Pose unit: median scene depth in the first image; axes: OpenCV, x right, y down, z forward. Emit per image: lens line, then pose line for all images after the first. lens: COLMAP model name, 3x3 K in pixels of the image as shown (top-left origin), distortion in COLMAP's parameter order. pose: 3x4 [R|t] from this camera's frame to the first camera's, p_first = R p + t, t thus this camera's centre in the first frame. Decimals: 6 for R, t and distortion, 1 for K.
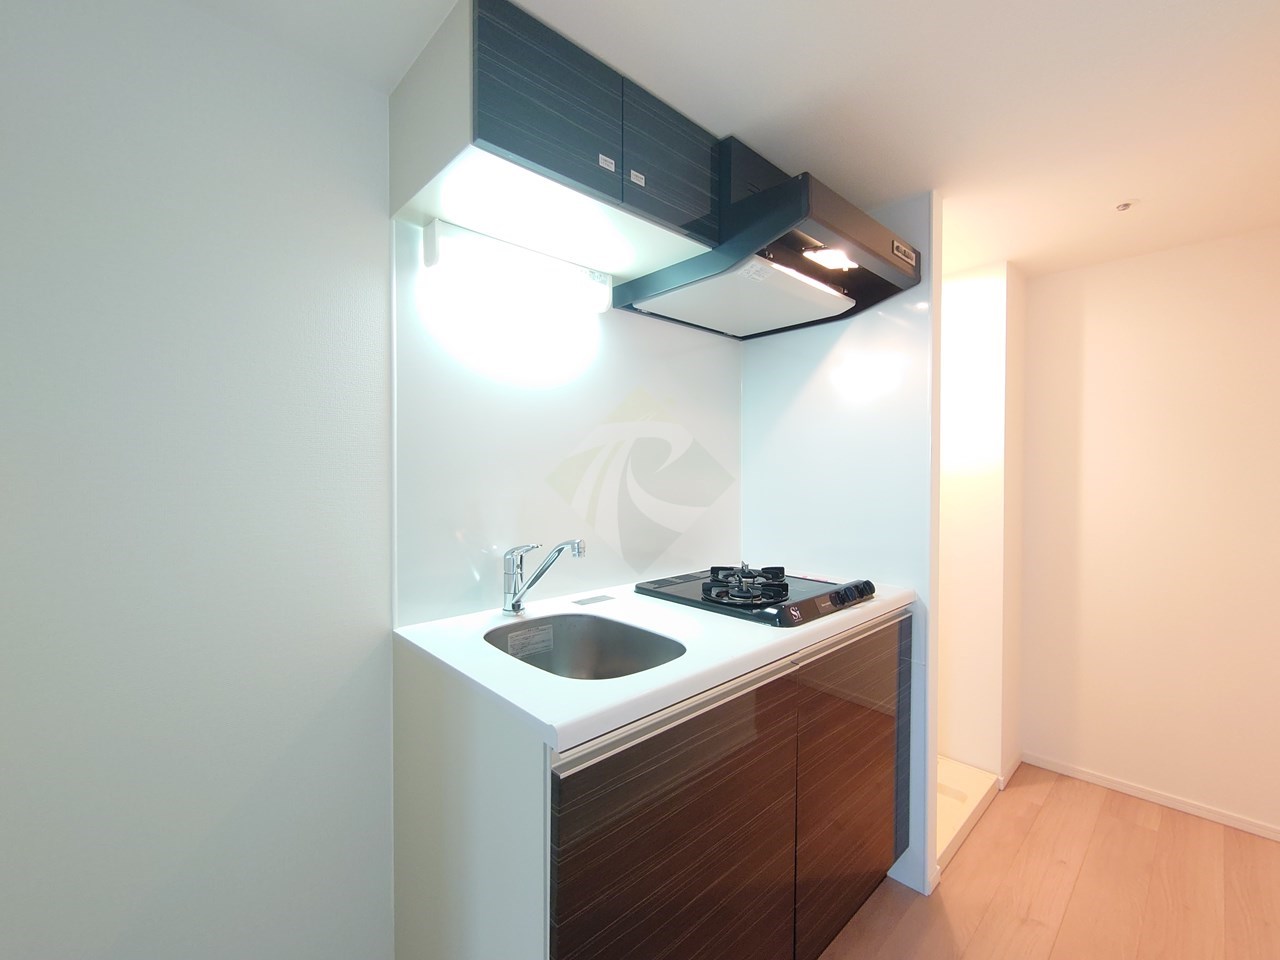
lens RADIAL K [[550.0, 0, 640.0], [0, 550.0, 480.0], [0, 0, 1]] dist [-0.001567, -0.000272]
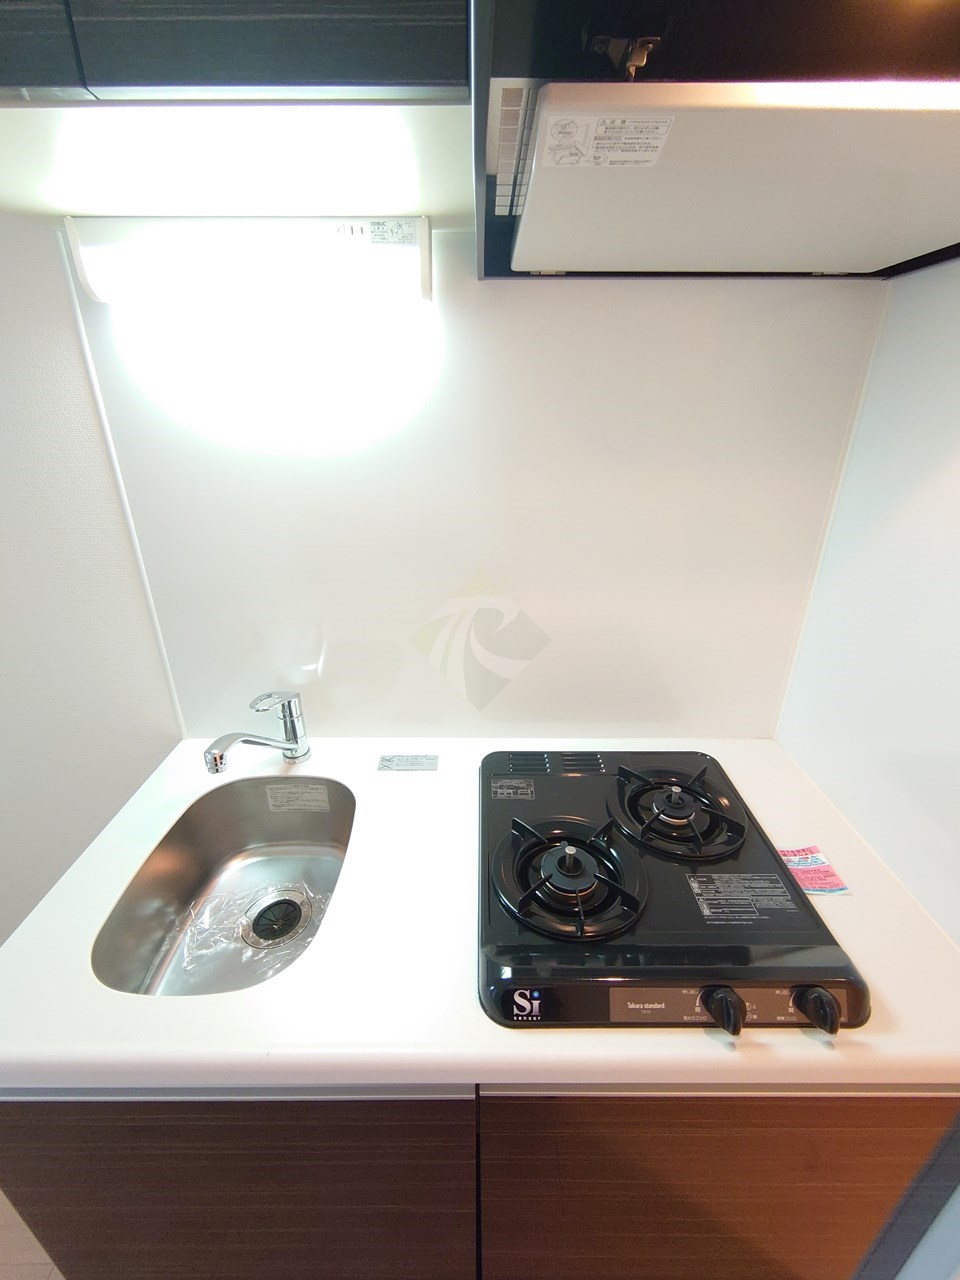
lens RADIAL K [[550.0, 0, 480.0], [0, 550.0, 640.0], [0, 0, 1]] dist [-0.001567, -0.000272]
pose [[0.727534, 0.268921, -0.631170, 0.421905], [-0.006743, 0.922735, 0.385375, -0.226569], [0.686038, -0.276118, 0.673135, 0.636582]]
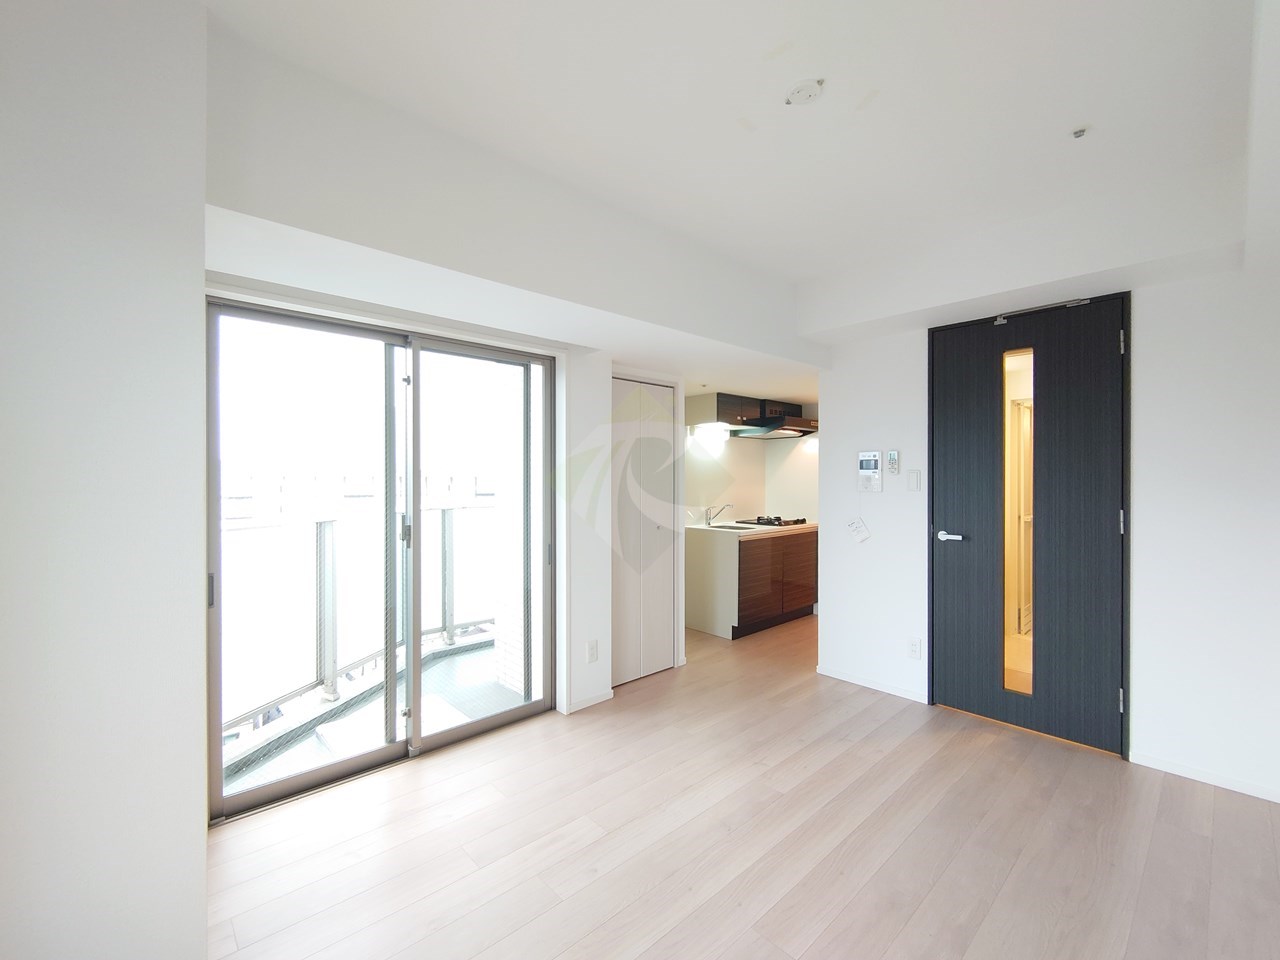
lens RADIAL K [[550.0, 0, 640.0], [0, 550.0, 480.0], [0, 0, 1]] dist [-0.001567, -0.000272]
pose [[0.999970, -0.001760, -0.007571, -0.661373], [0.001636, 0.999865, -0.016380, -0.005482], [0.007599, 0.016367, 0.999837, -2.746571]]
